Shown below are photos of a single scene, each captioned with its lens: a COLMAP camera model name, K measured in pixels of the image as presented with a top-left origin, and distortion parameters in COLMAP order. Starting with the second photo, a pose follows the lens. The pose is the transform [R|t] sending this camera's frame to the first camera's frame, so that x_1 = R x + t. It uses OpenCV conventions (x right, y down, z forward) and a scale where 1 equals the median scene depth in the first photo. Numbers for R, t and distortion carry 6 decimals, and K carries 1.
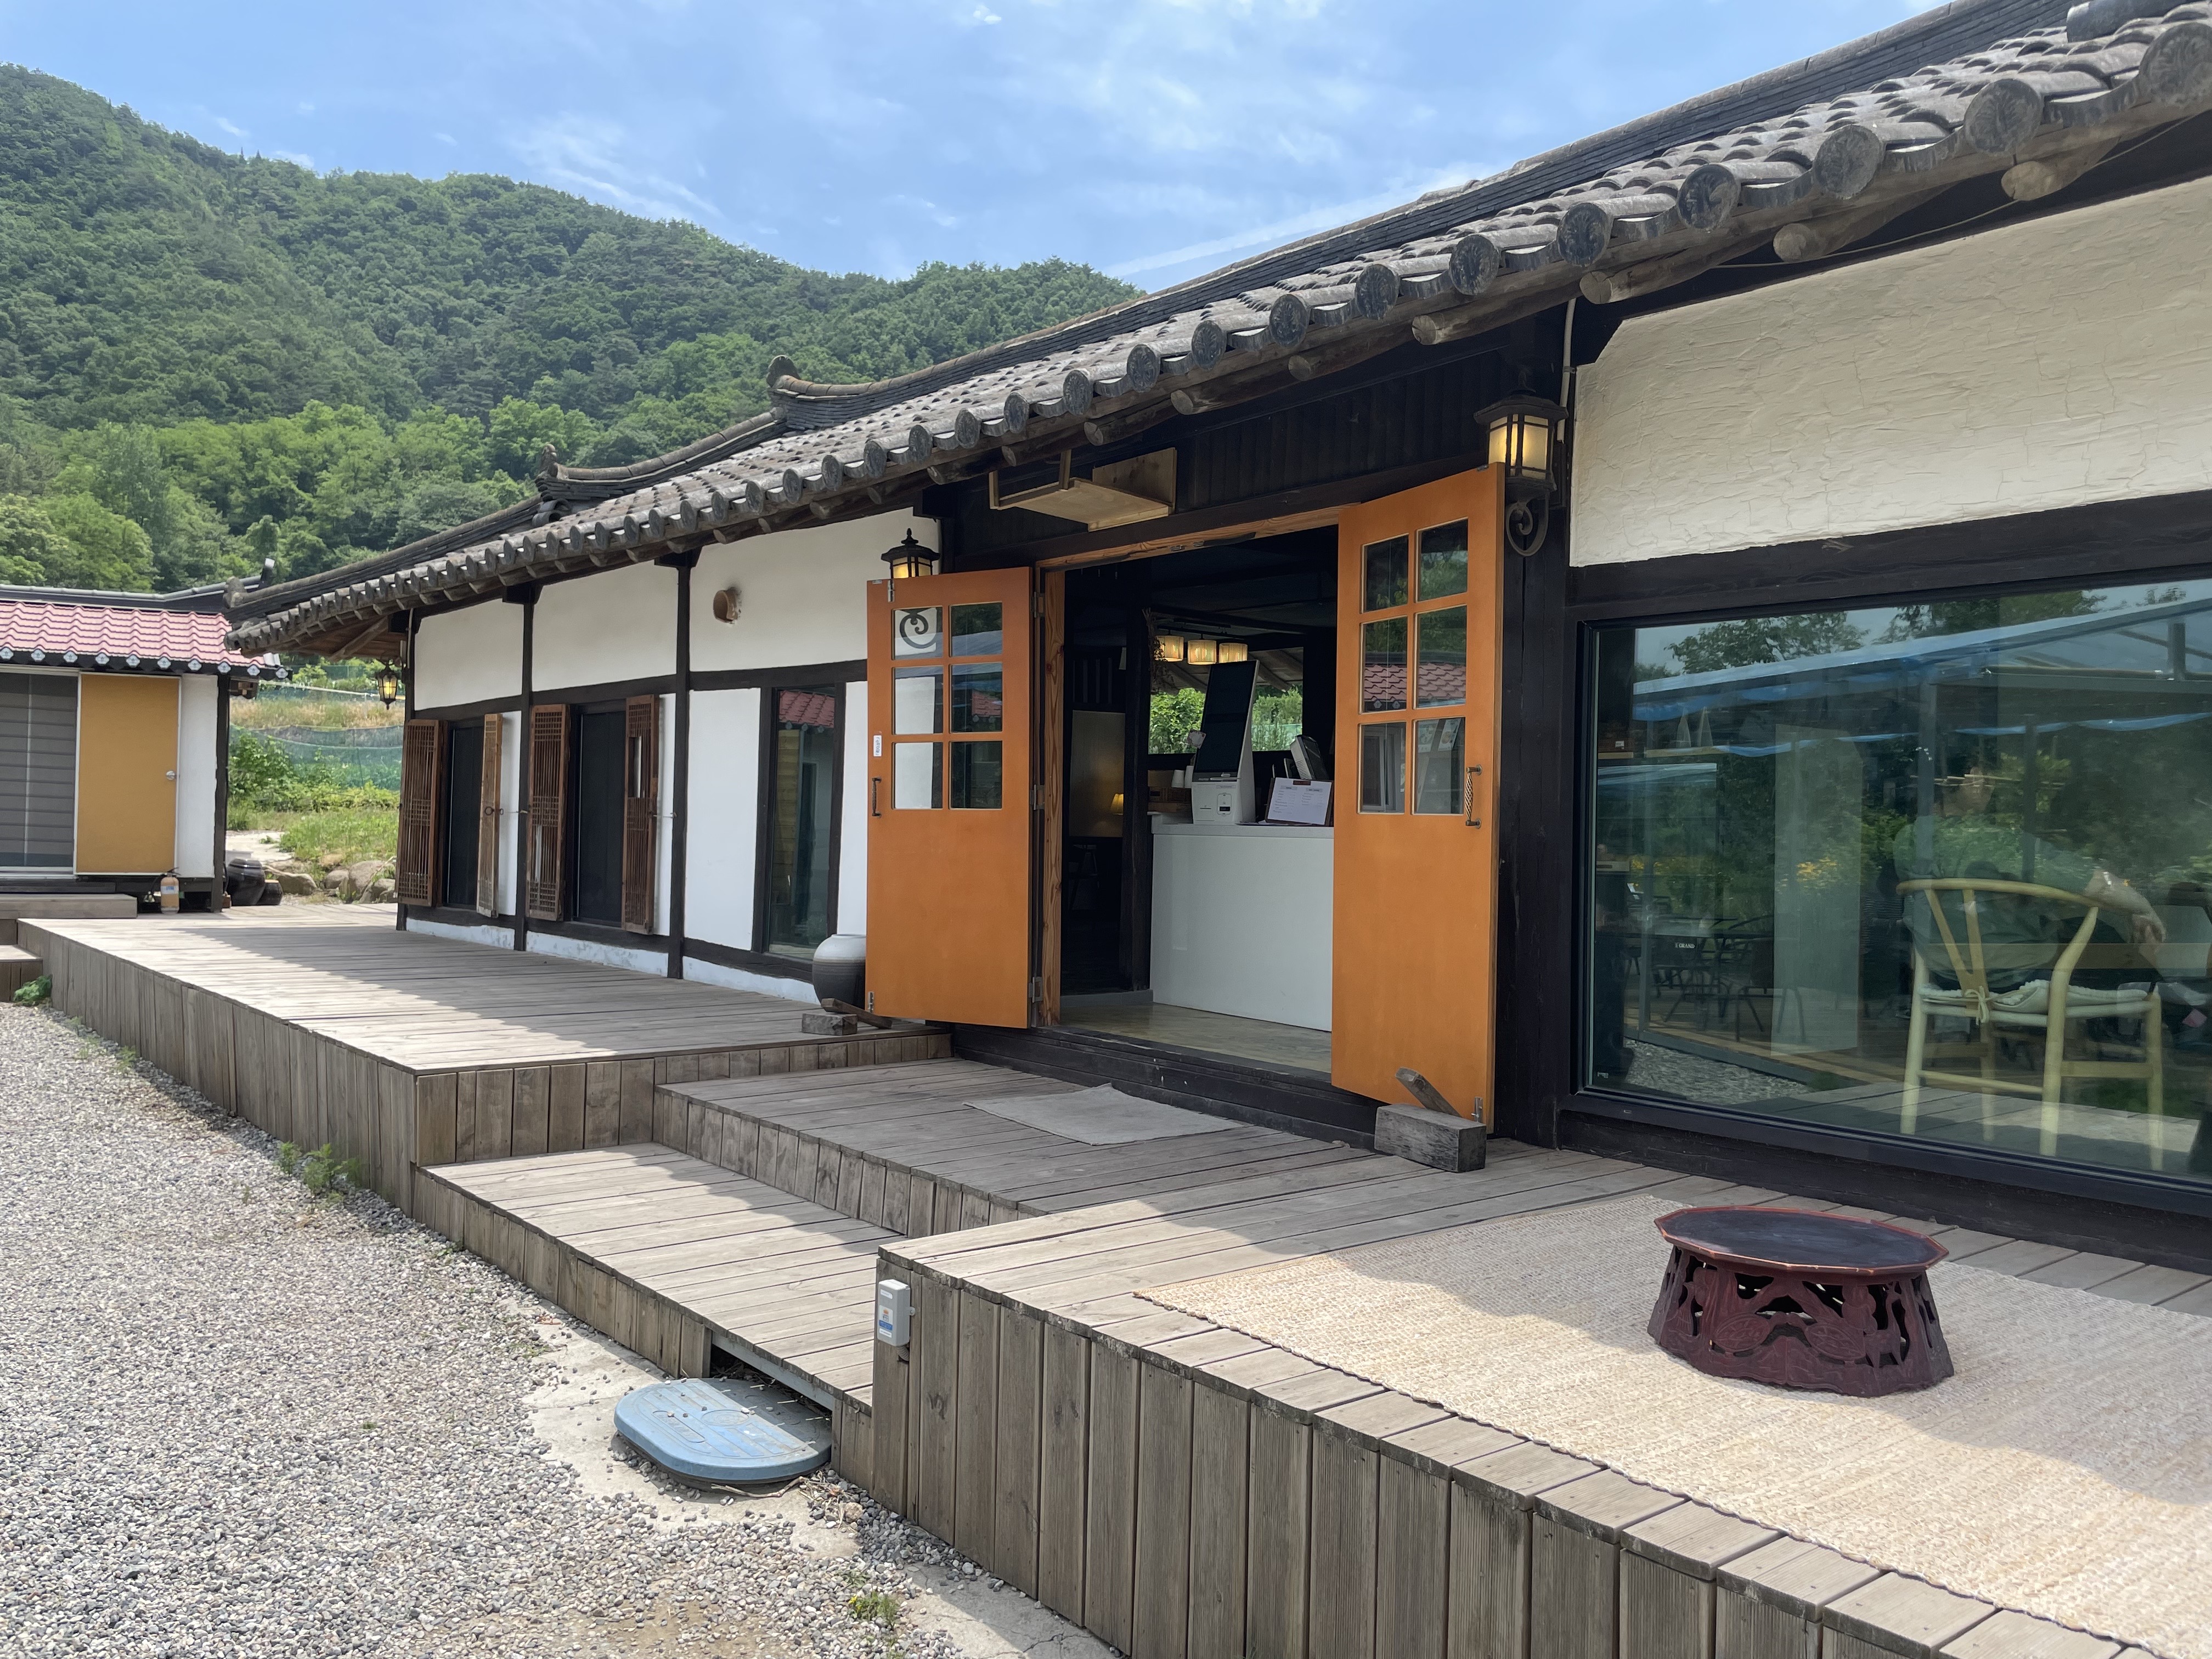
lens RADIAL K [[1682.0, 0, 1101.5], [0, 1682.0, 839.8], [0, 0, 1]] dist [0.082767, -0.119405]
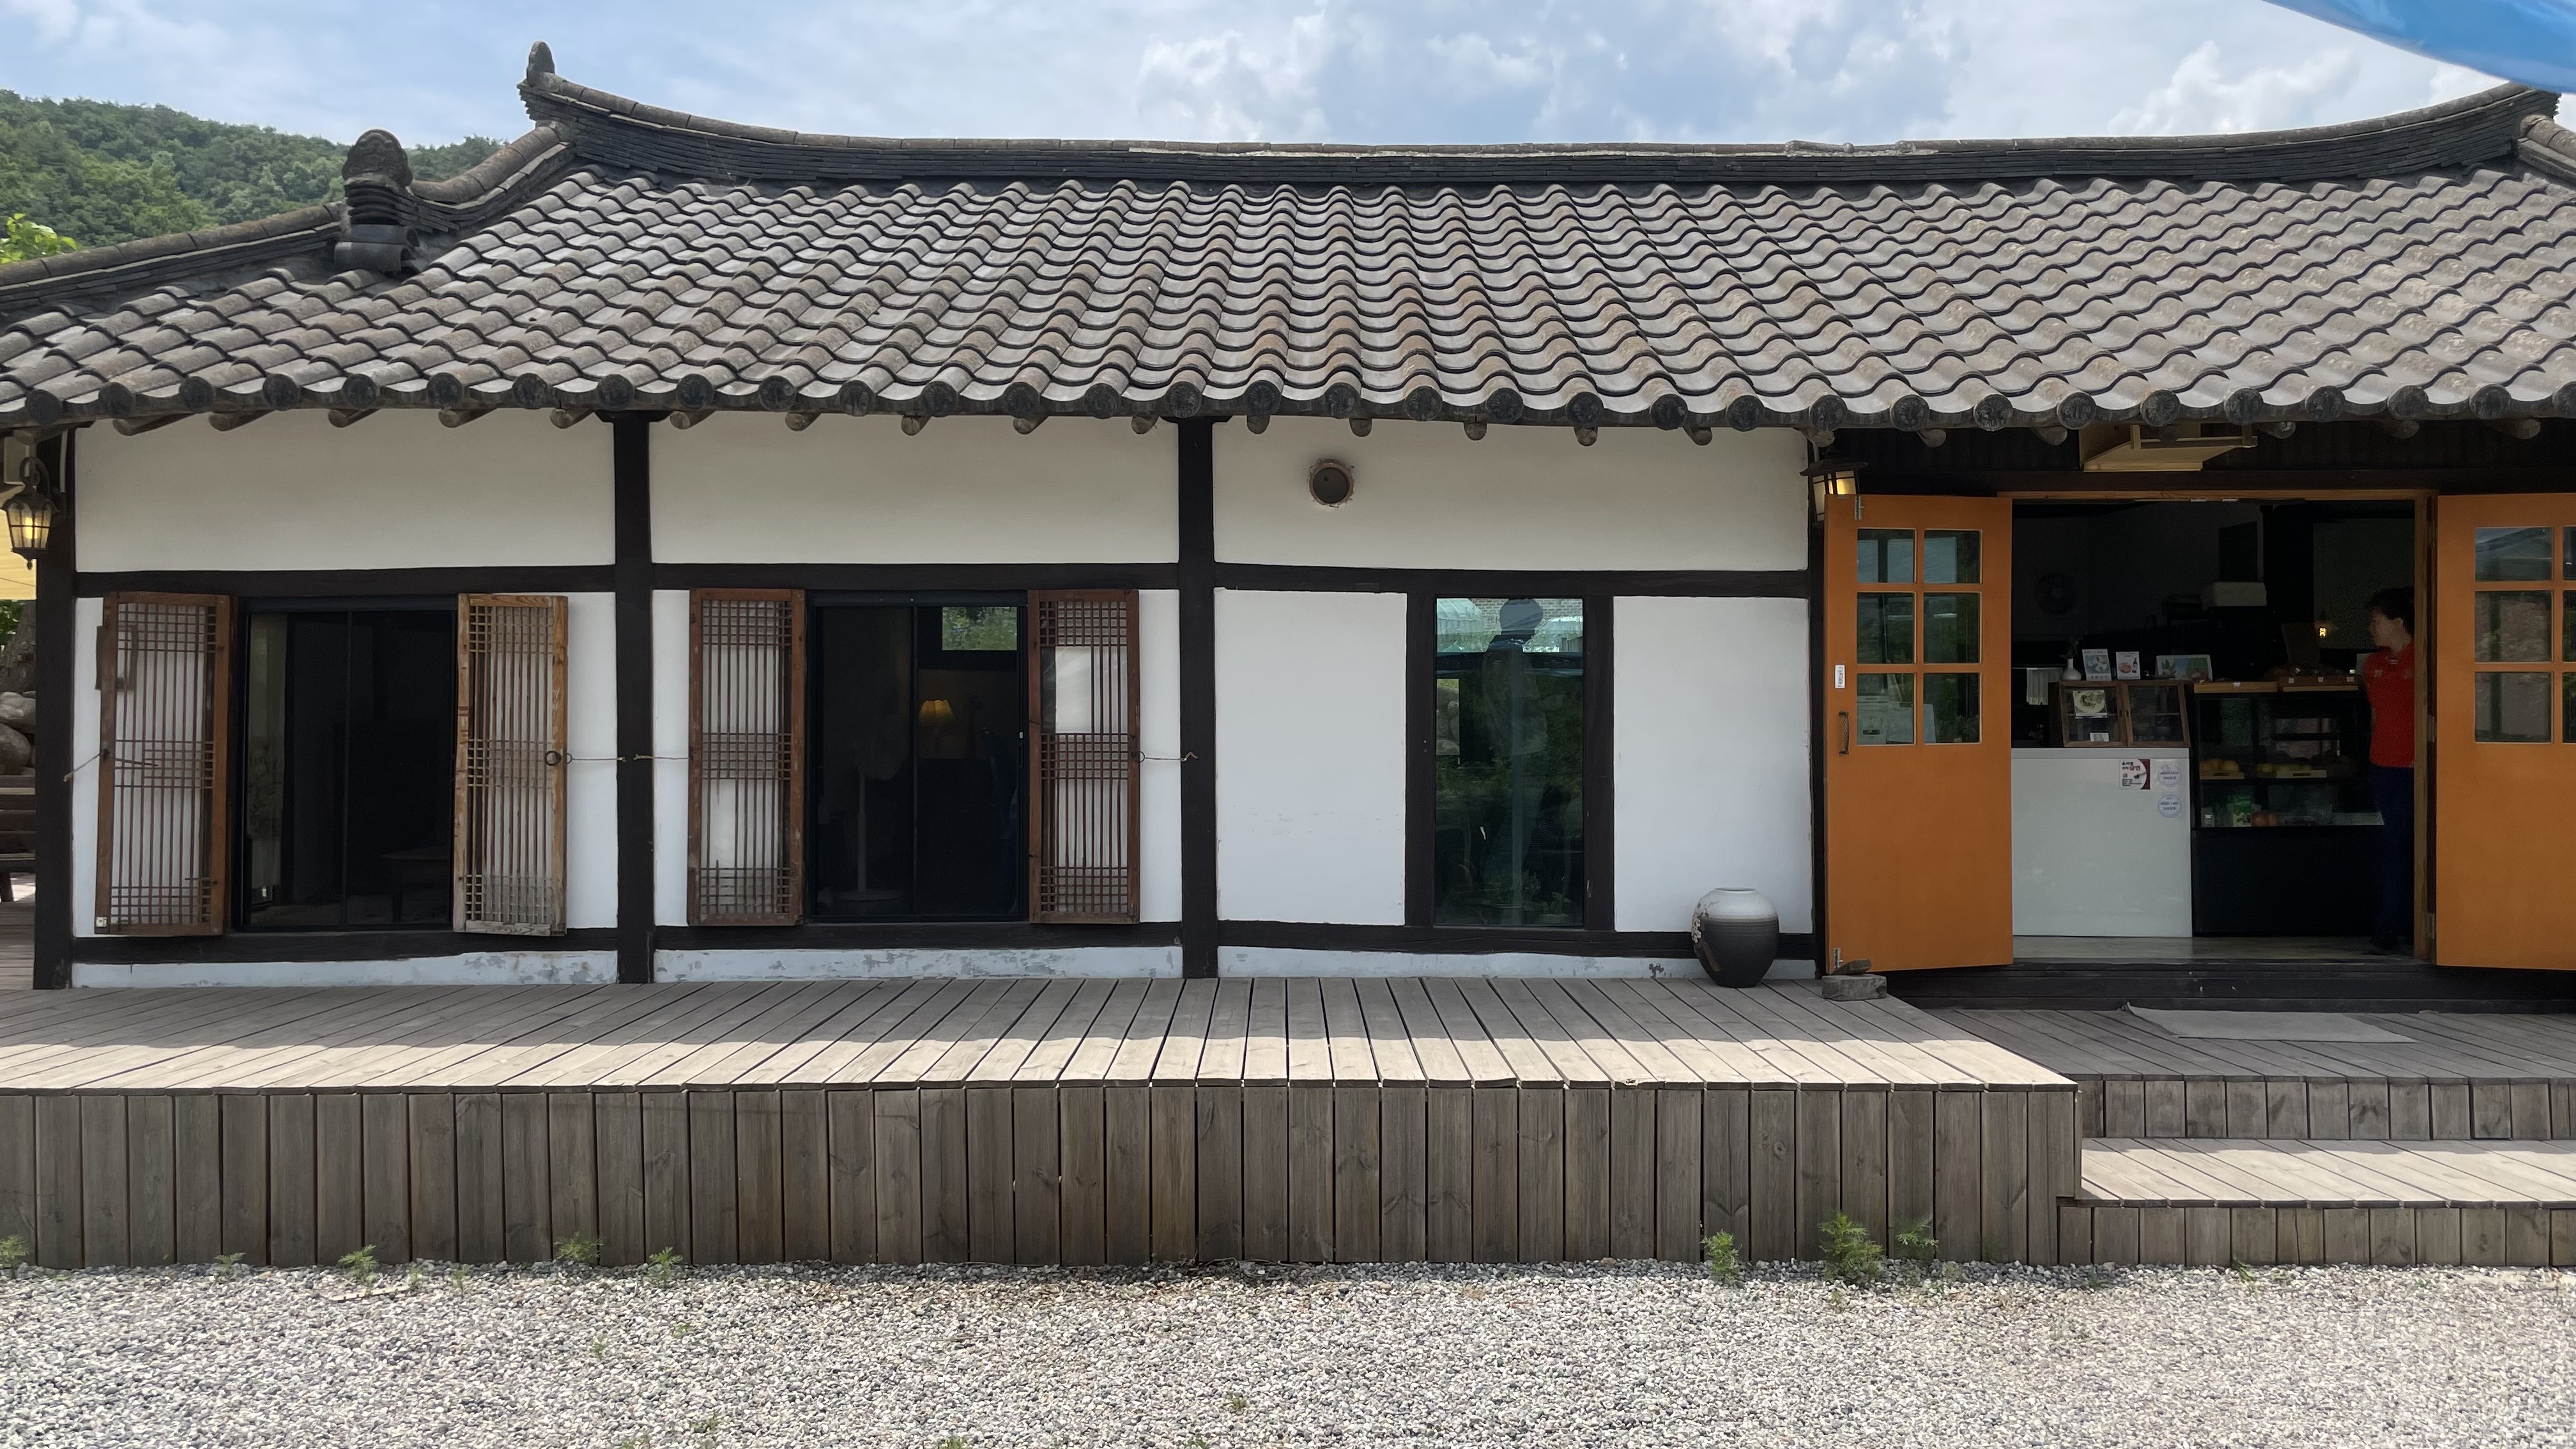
lens RADIAL K [[1981.4, 0, 1288.0], [0, 1981.4, 724.5], [0, 0, 1]] dist [0.002010, 0.000736]
pose [[0.636177, -0.029939, 0.770962, -0.889760], [0.018140, 0.999551, 0.023847, -0.048414], [-0.771330, -0.001186, 0.636434, 0.422626]]
